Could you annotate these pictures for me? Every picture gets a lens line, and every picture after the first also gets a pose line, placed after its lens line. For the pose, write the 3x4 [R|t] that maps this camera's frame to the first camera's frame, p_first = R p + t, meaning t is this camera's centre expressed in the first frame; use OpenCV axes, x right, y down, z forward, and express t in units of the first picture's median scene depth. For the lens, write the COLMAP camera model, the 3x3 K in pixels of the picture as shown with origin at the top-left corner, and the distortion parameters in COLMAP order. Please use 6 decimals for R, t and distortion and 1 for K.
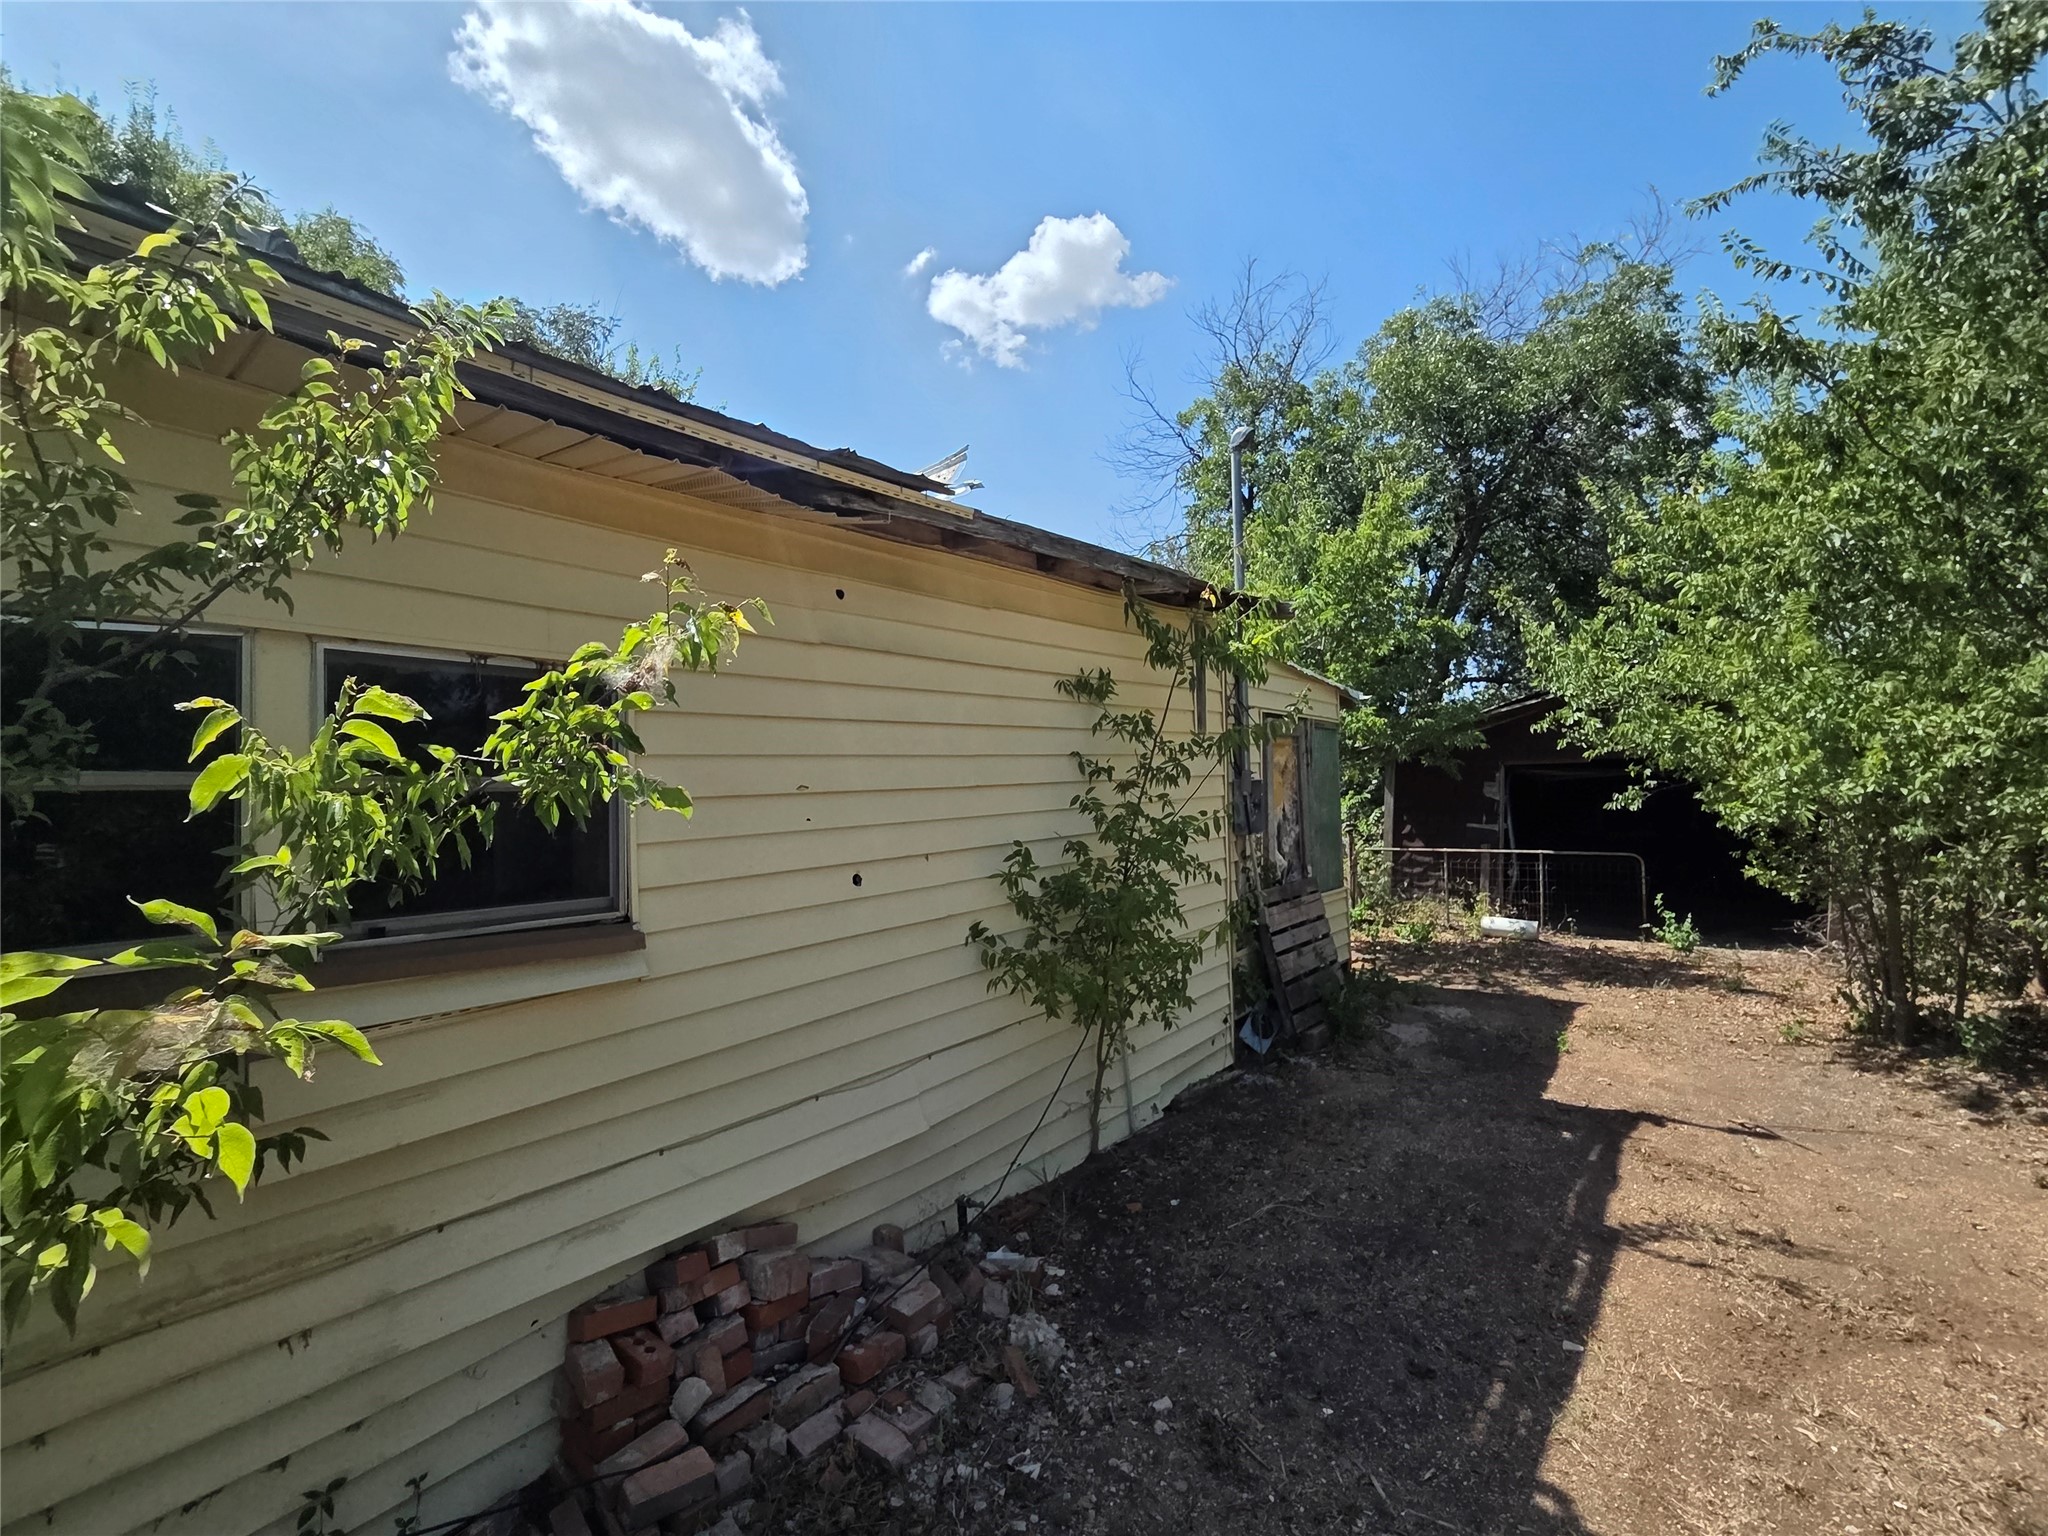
lens RADIAL K [[845.9, 0, 1049.8], [0, 845.9, 769.5], [0, 0, 1]] dist [0.011300, 0.000244]
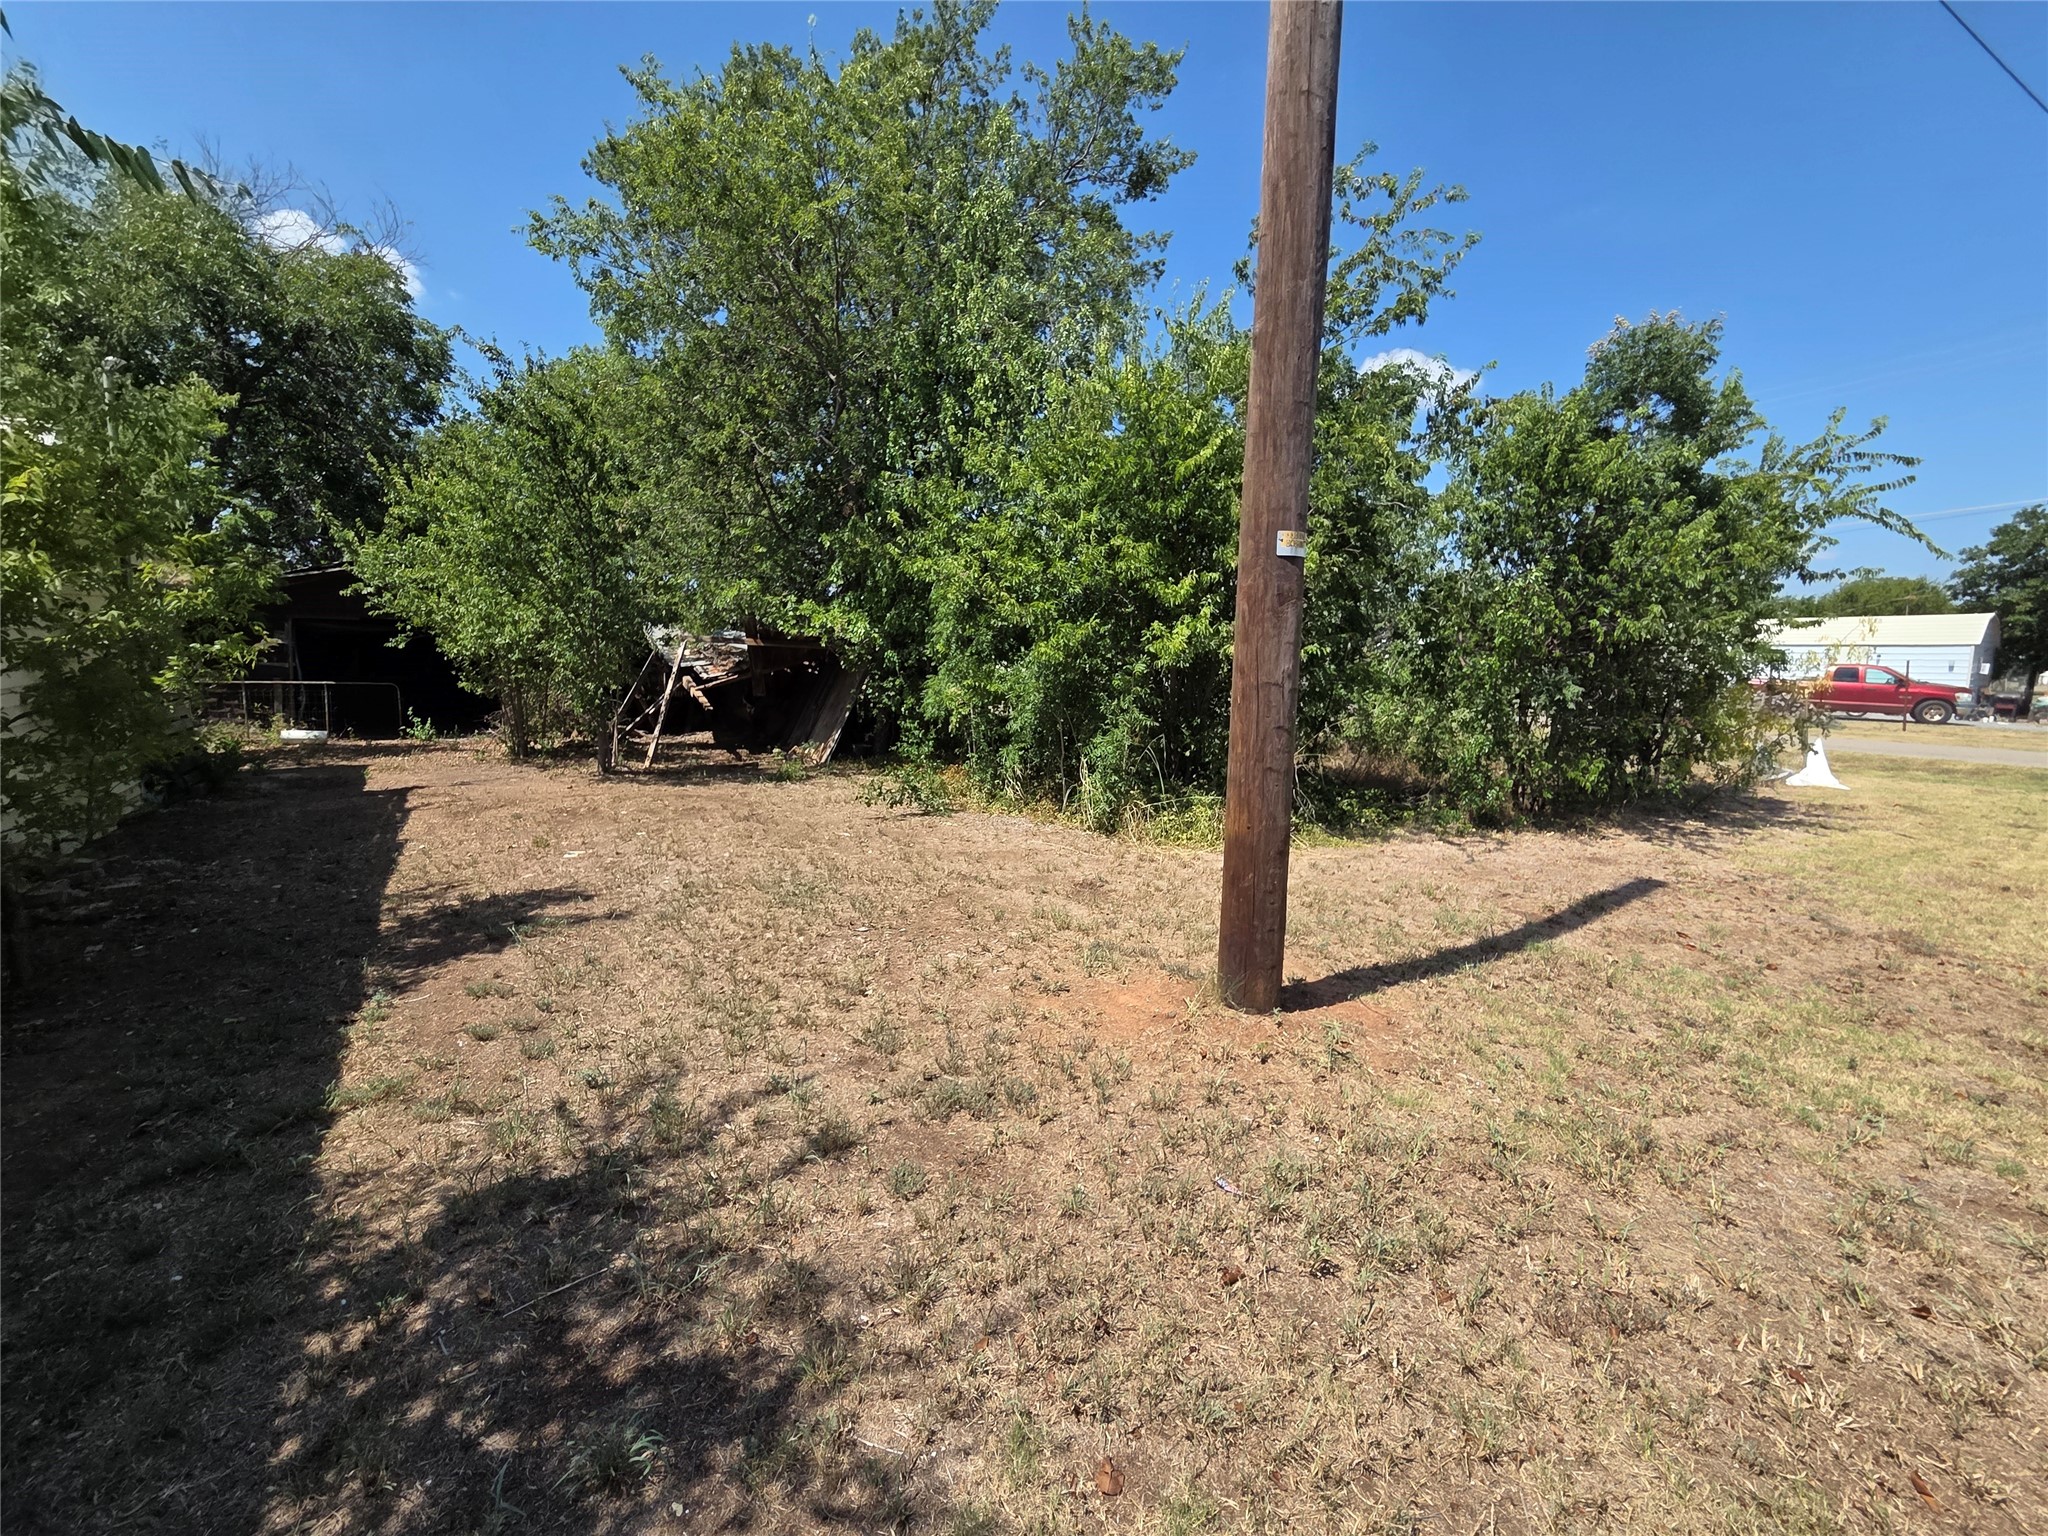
lens RADIAL K [[827.6, 0, 1024.0], [0, 827.6, 768.0], [0, 0, 1]] dist [-0.019933, -0.000013]
pose [[0.287845, -0.092481, 0.953201, -0.560675], [-0.062906, 0.991351, 0.115178, 0.016533], [-0.955609, -0.093115, 0.279538, -0.707680]]
